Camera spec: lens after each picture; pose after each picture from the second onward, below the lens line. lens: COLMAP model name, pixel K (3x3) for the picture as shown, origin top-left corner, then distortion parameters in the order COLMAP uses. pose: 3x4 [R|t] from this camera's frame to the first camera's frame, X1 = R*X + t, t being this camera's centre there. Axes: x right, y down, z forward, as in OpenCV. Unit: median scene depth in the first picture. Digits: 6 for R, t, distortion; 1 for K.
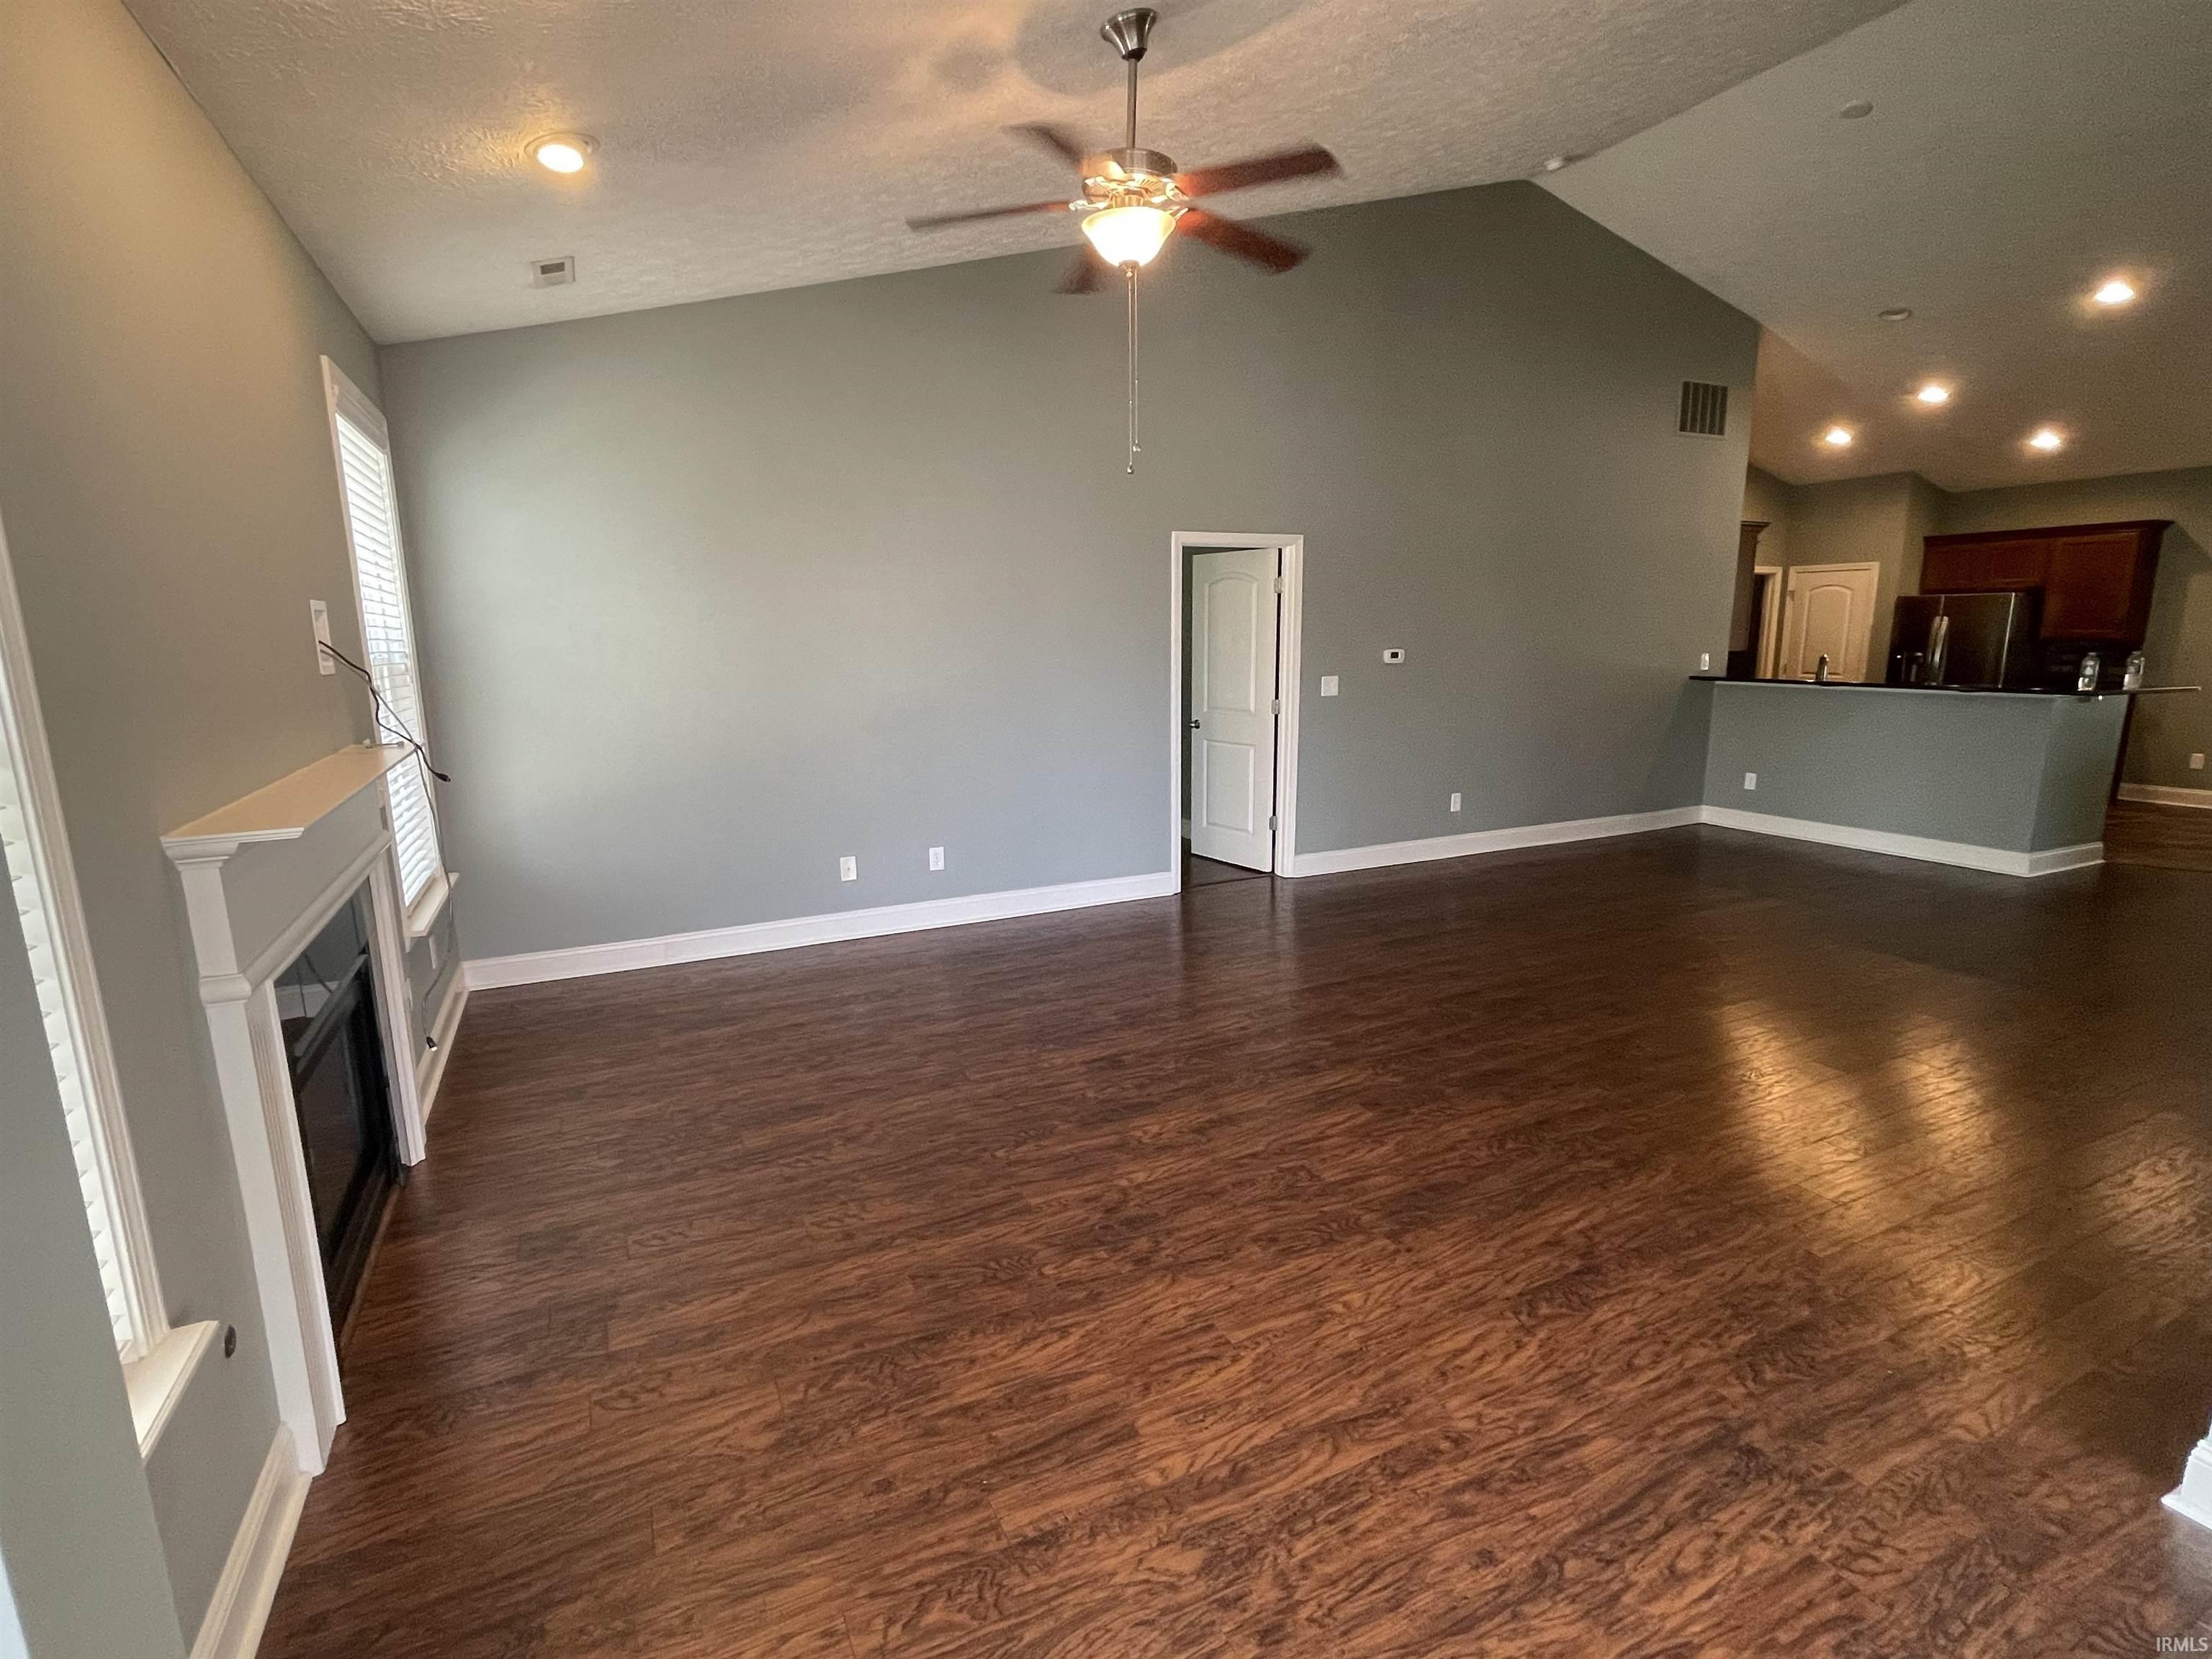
lens RADIAL K [[1044.6, 0, 1099.5], [0, 1044.6, 833.1], [0, 0, 1]] dist [0.001348, 0.000256]
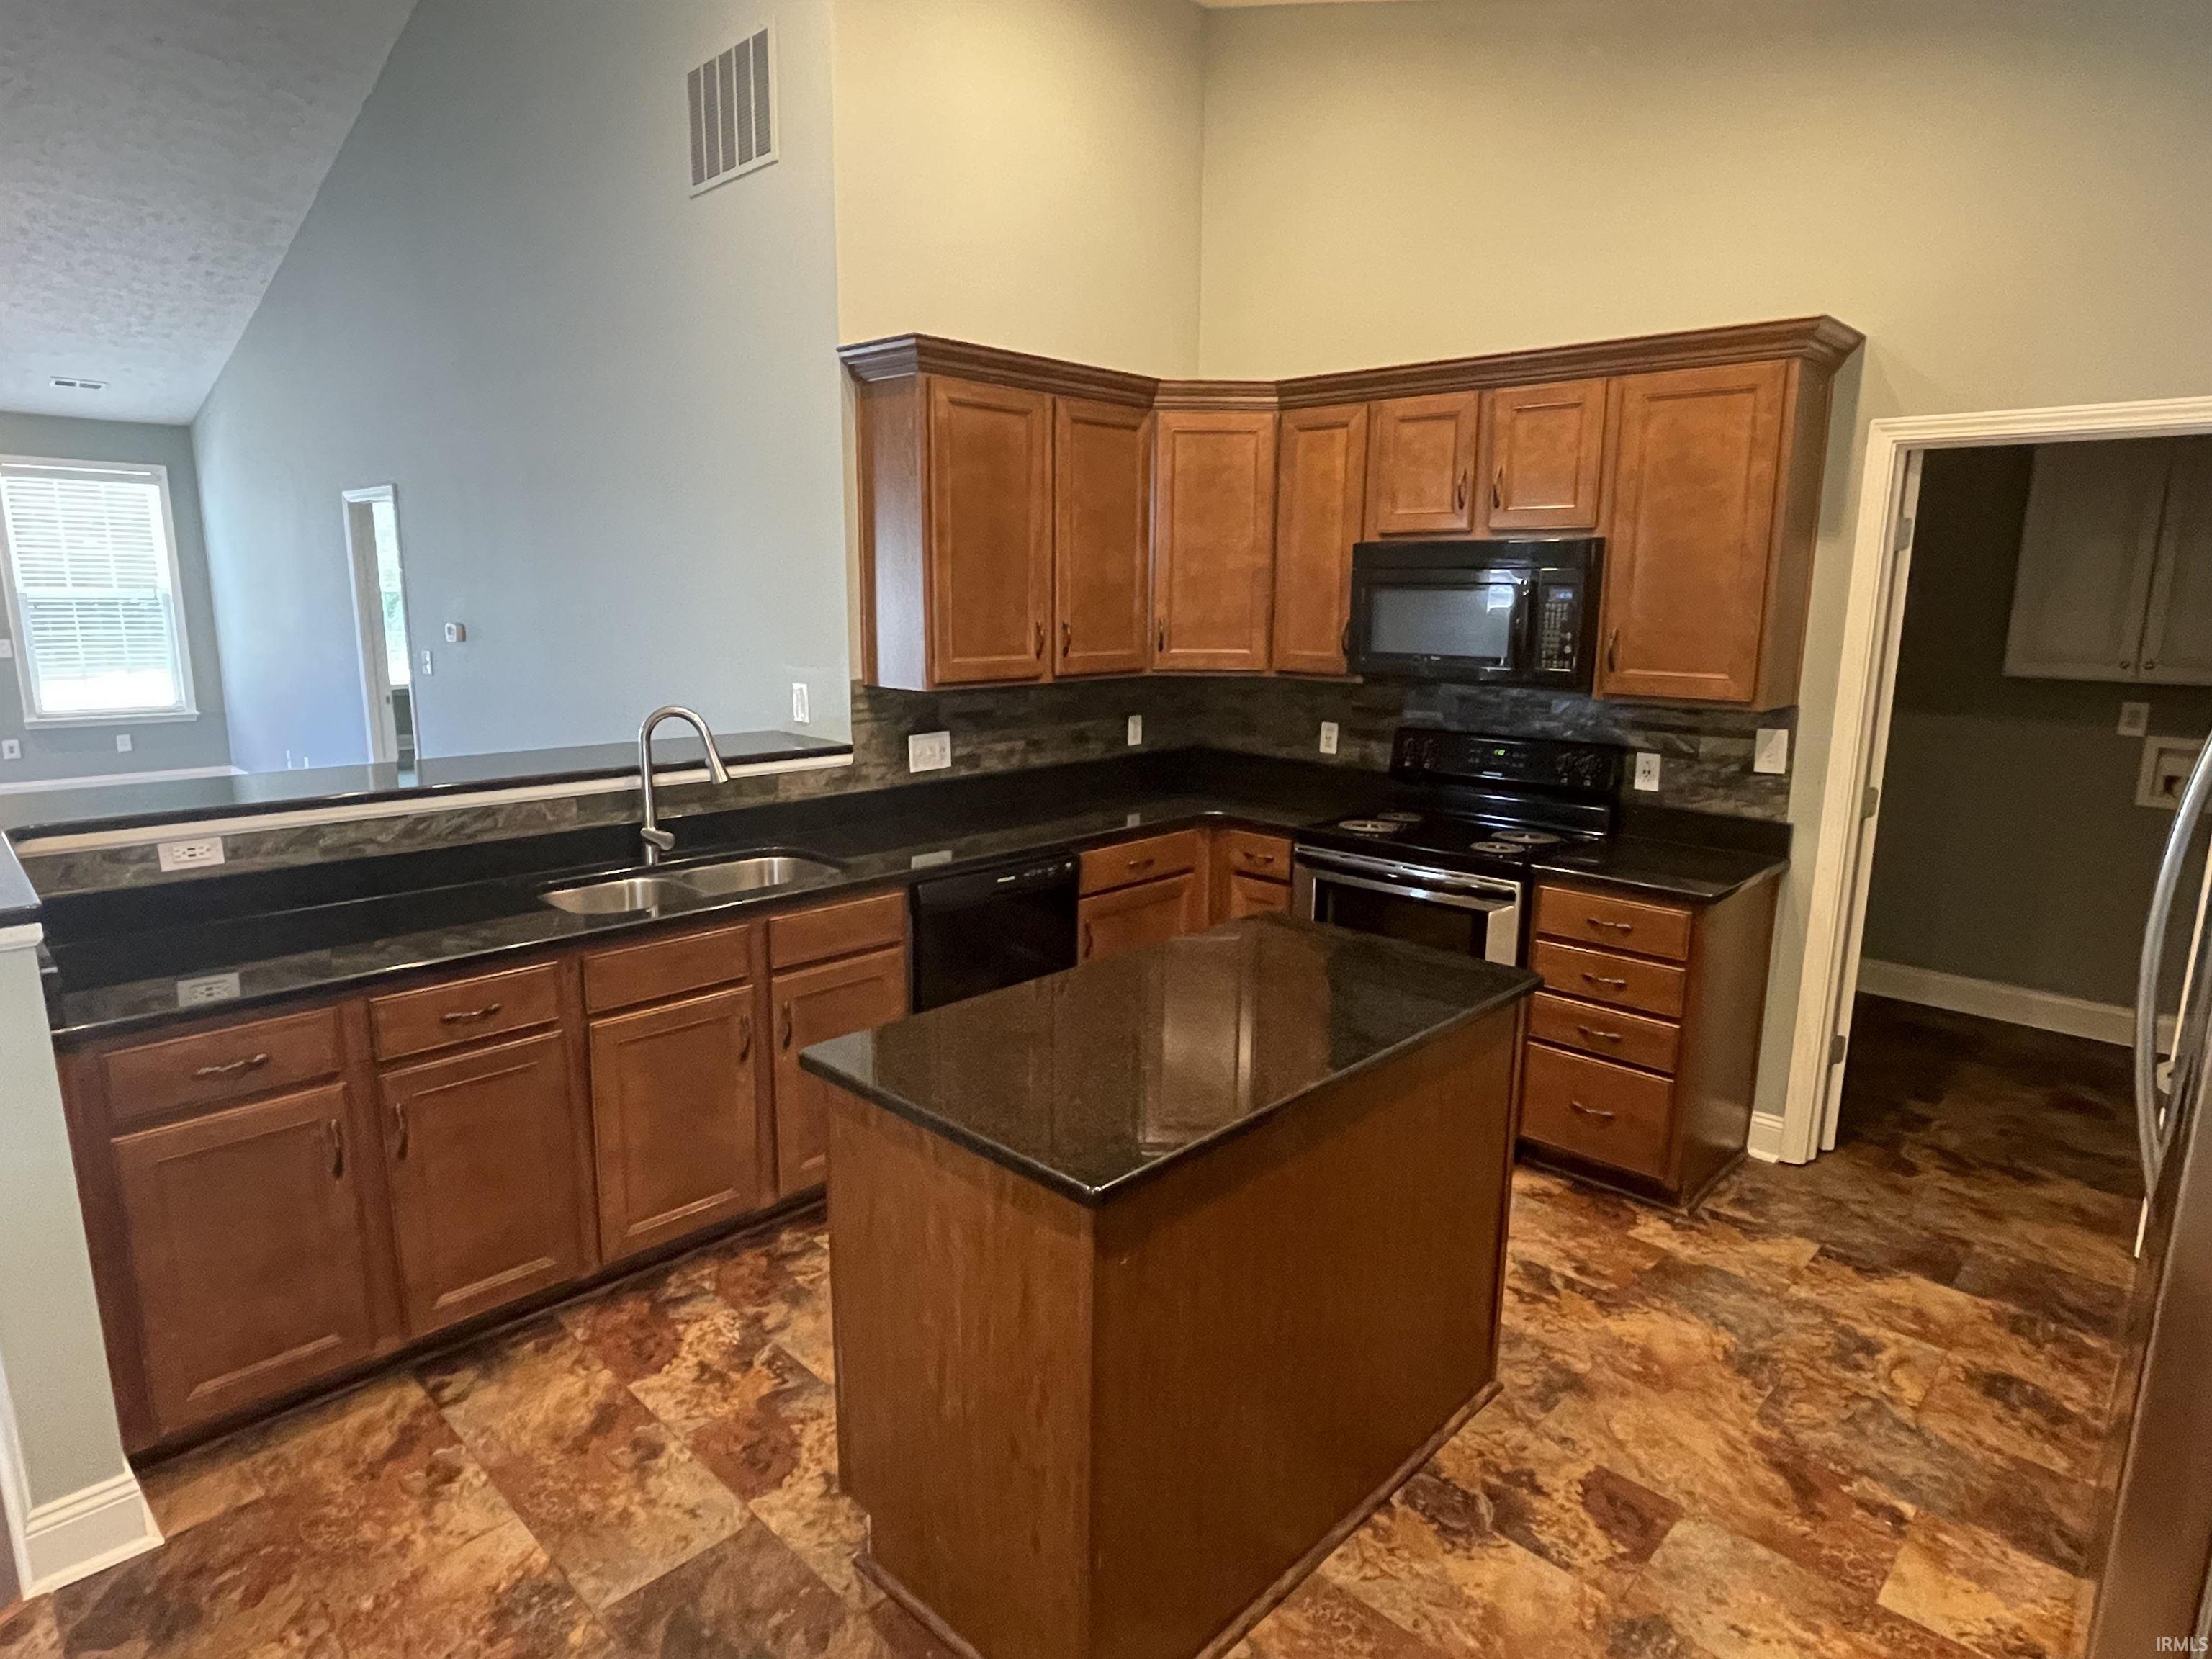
lens RADIAL K [[1253.0, 0, 1106.0], [0, 1253.0, 829.5], [0, 0, 1]] dist [0.000297, 0.000584]
pose [[0.347913, 0.198585, -0.916253, 2.965302], [-0.199791, 0.970564, 0.134493, -0.559470], [0.915991, 0.136267, 0.377348, 2.520755]]
